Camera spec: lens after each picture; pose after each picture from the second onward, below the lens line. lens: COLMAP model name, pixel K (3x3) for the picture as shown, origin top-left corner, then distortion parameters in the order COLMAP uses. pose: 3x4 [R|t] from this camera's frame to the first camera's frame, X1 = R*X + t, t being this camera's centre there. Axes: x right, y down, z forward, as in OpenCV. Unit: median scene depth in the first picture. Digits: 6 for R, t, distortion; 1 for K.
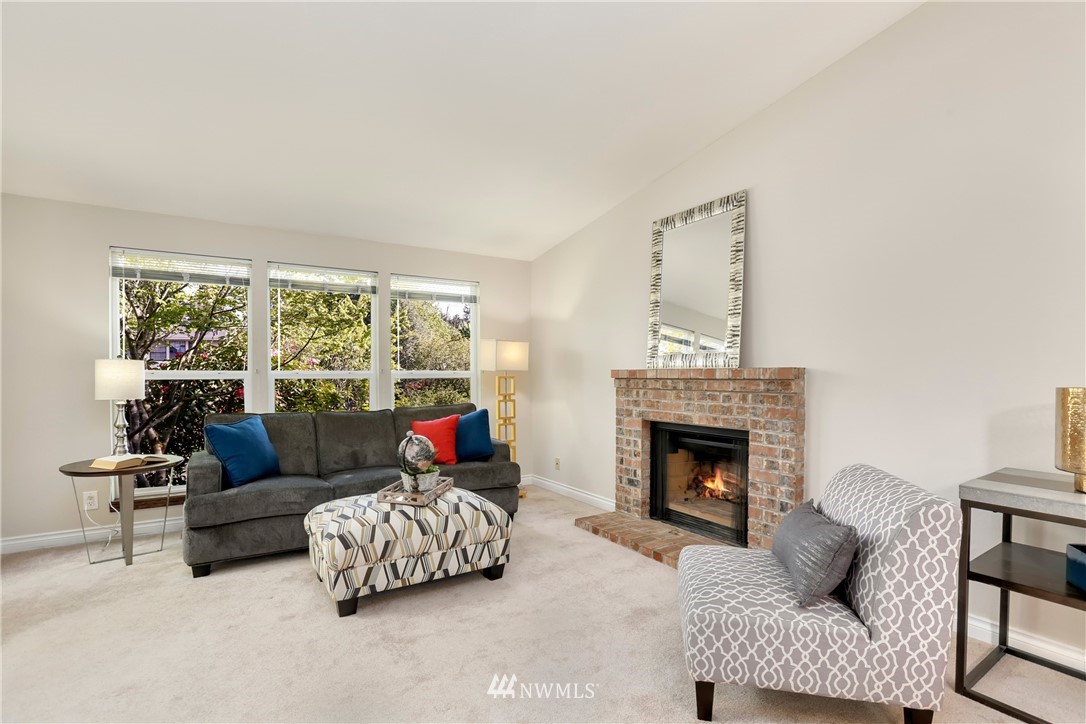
lens RADIAL K [[498.1, 0, 562.4], [0, 498.1, 379.9], [0, 0, 1]] dist [-0.035438, 0.006839]
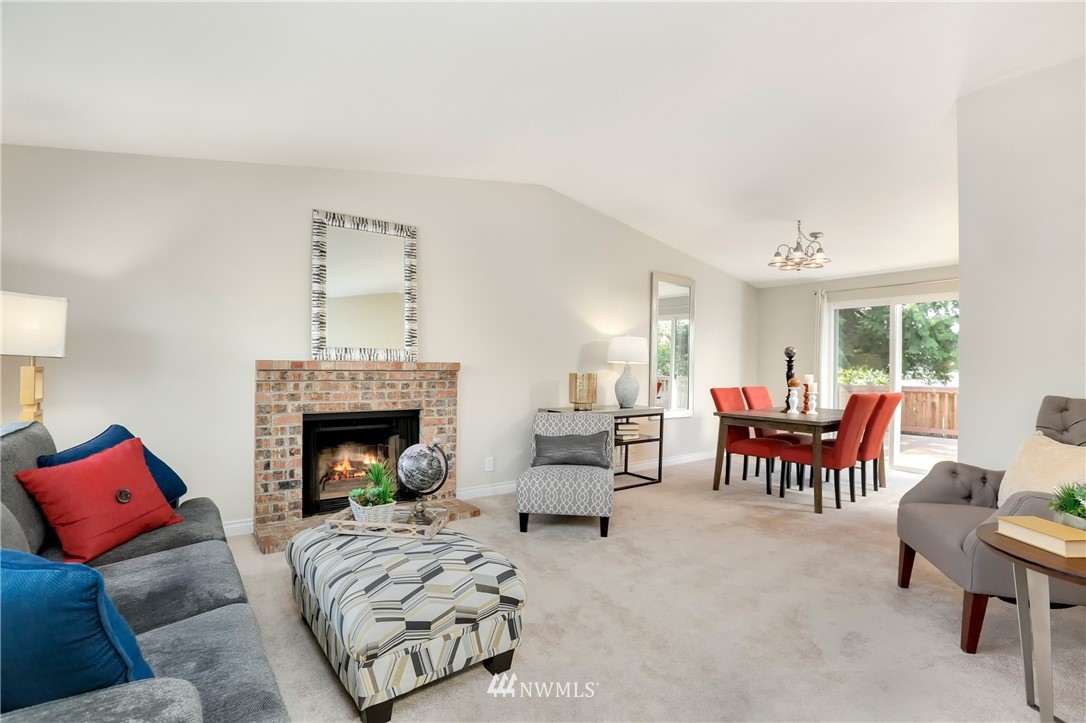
lens RADIAL K [[498.1, 0, 543.8], [0, 498.1, 365.5], [0, 0, 1]] dist [-0.035438, 0.006839]
pose [[-0.019583, 0.010026, 0.999758, -0.881530], [0.005599, 0.999935, -0.009918, 0.000376], [-0.999793, 0.005404, -0.019638, 0.632390]]
